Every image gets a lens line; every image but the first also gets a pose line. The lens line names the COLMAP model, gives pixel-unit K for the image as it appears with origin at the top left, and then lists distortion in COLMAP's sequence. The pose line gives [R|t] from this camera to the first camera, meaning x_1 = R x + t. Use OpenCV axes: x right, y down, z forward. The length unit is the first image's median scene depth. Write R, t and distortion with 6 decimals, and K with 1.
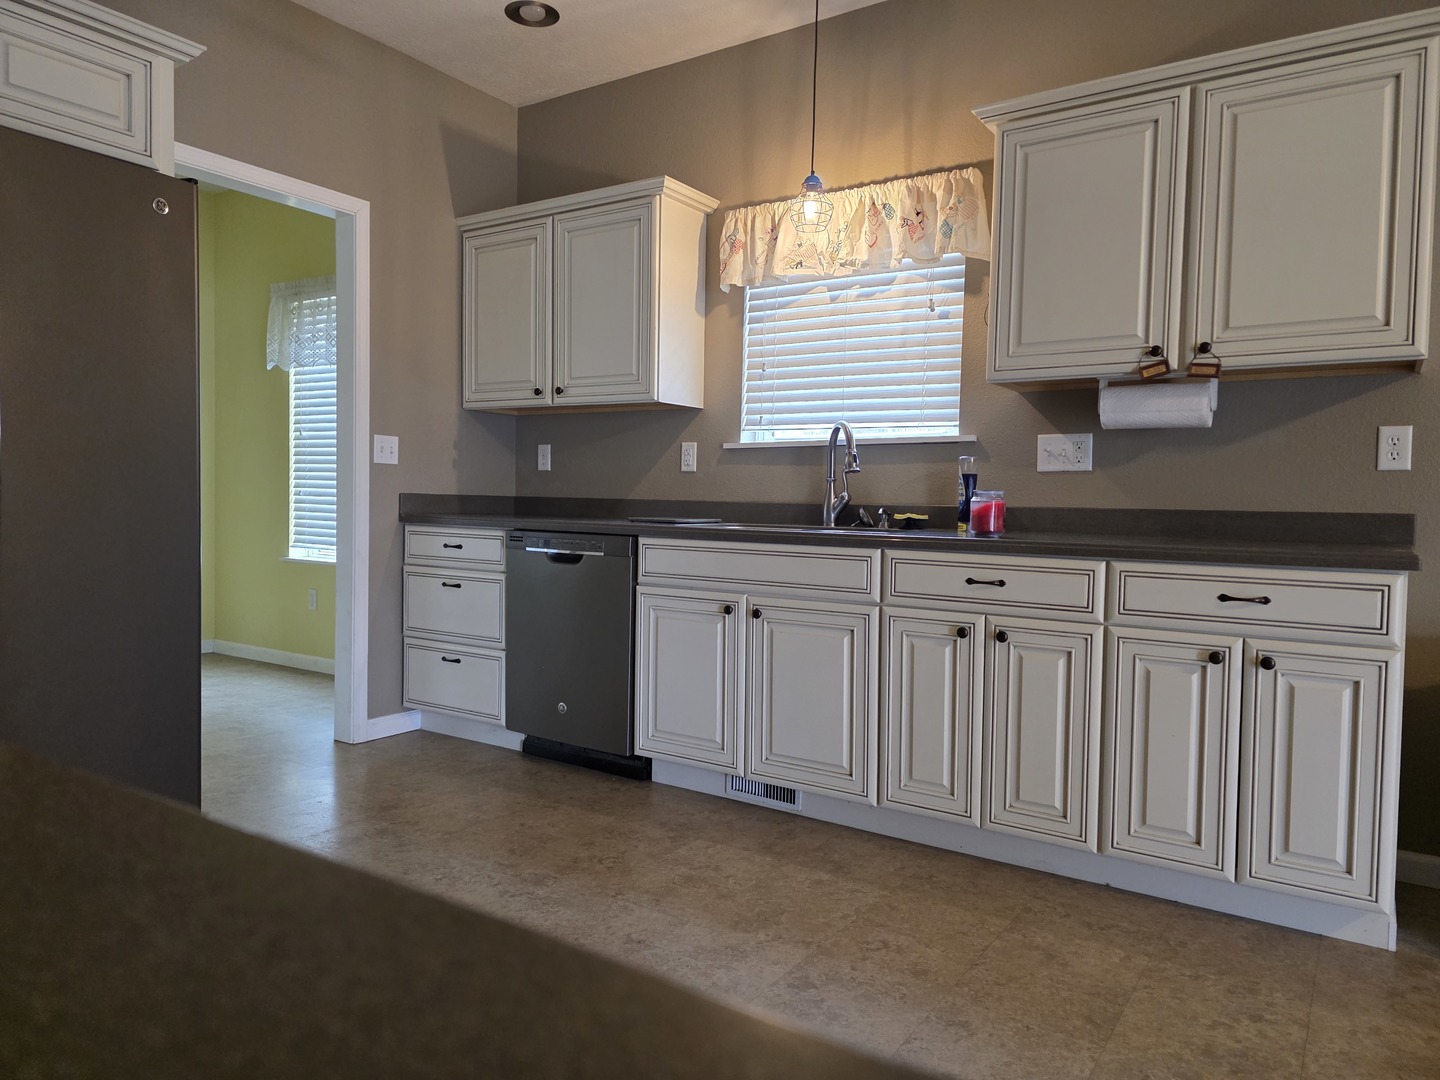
lens RADIAL K [[971.7, 0, 720.0], [0, 971.7, 540.0], [0, 0, 1]] dist [0.068019, -0.062327]
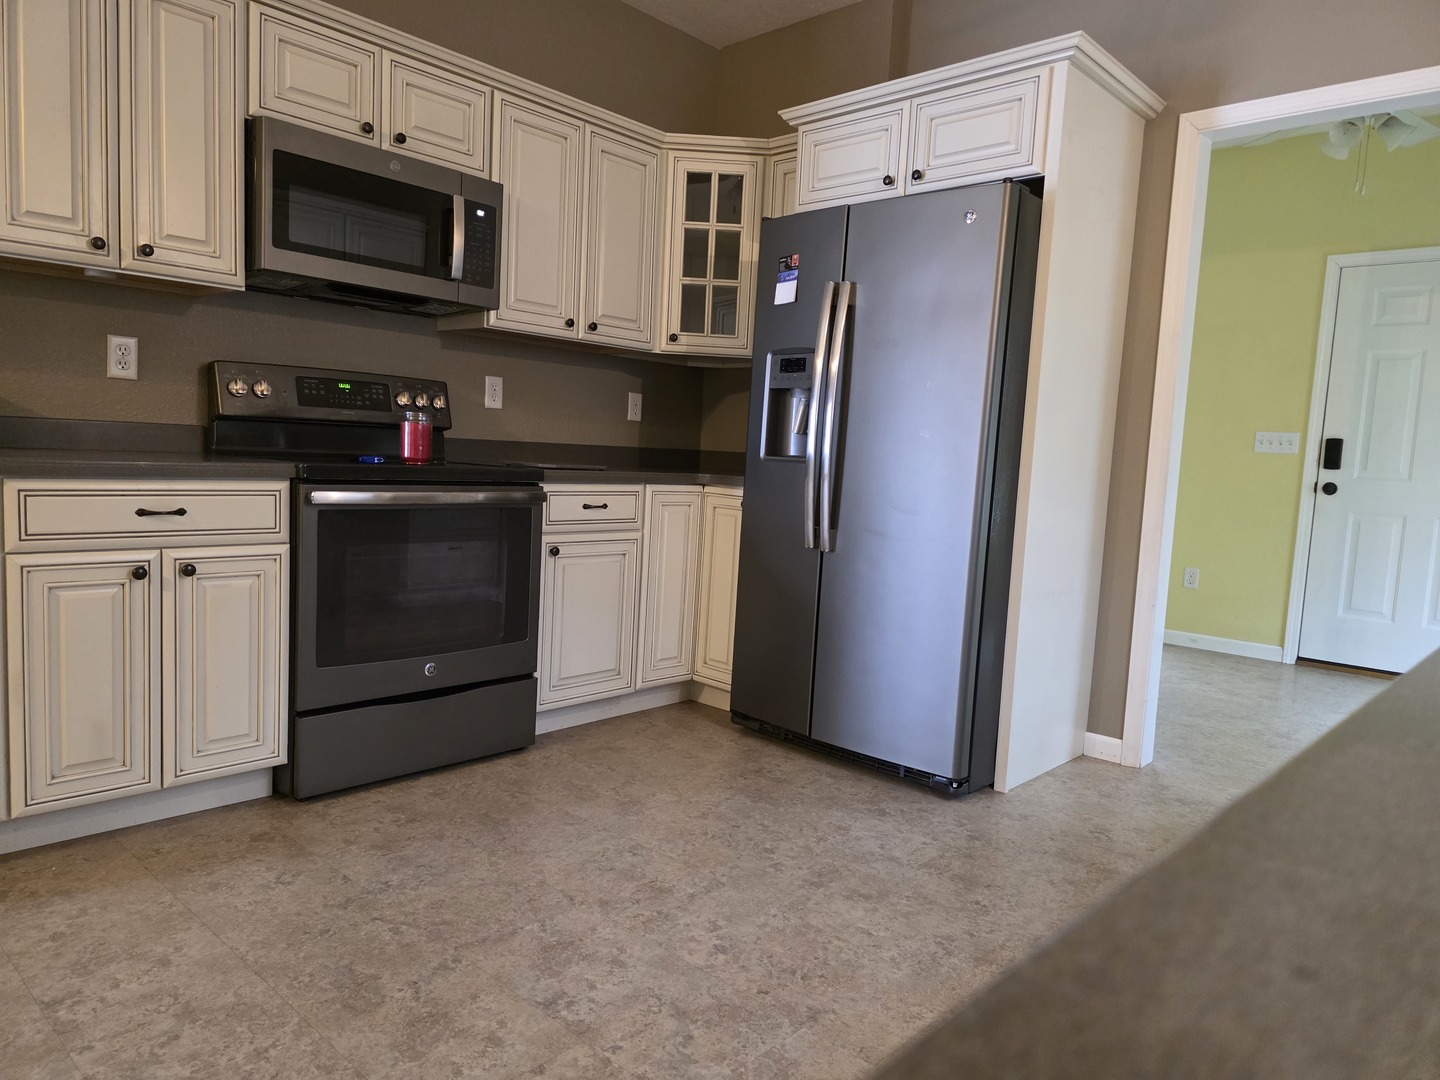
lens RADIAL K [[963.2, 0, 717.2], [0, 963.2, 551.5], [0, 0, 1]] dist [0.064642, -0.057164]
pose [[-0.165842, 0.073332, -0.983422, 0.497008], [-0.091433, 0.991792, 0.089376, -0.020105], [0.981904, 0.104739, -0.157776, 0.741102]]
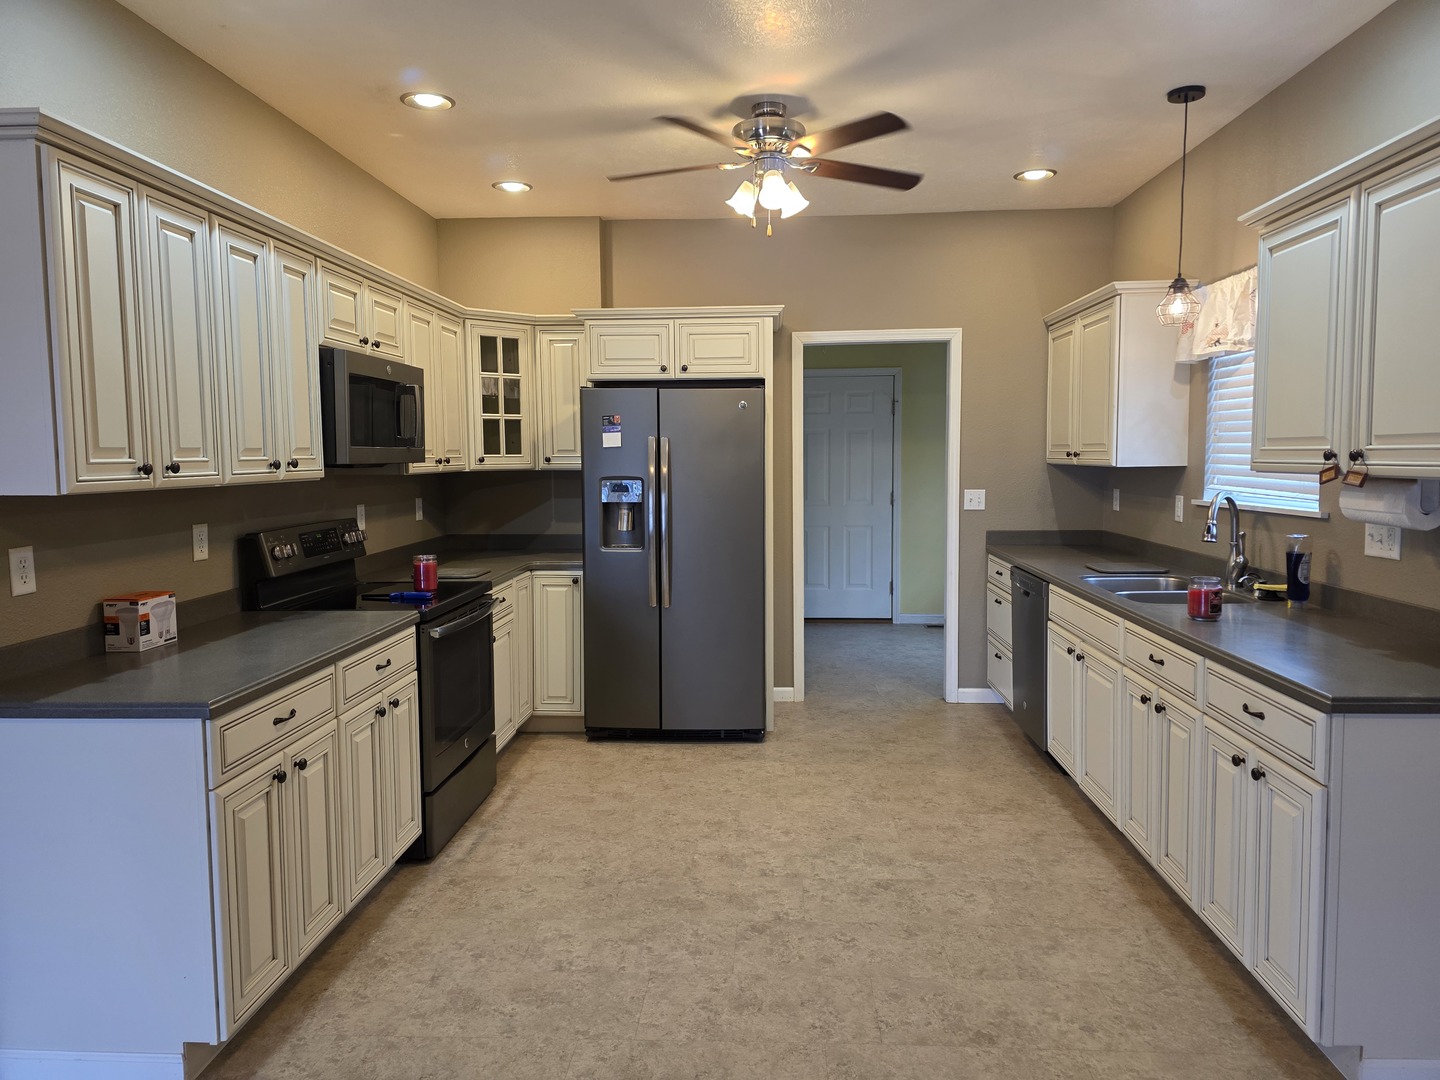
lens RADIAL K [[971.7, 0, 720.0], [0, 971.7, 540.0], [0, 0, 1]] dist [0.068019, -0.062327]
pose [[0.508869, 0.053474, -0.859181, 0.883907], [-0.014475, 0.998459, 0.053568, -0.136012], [0.860722, -0.014822, 0.508859, -0.032717]]
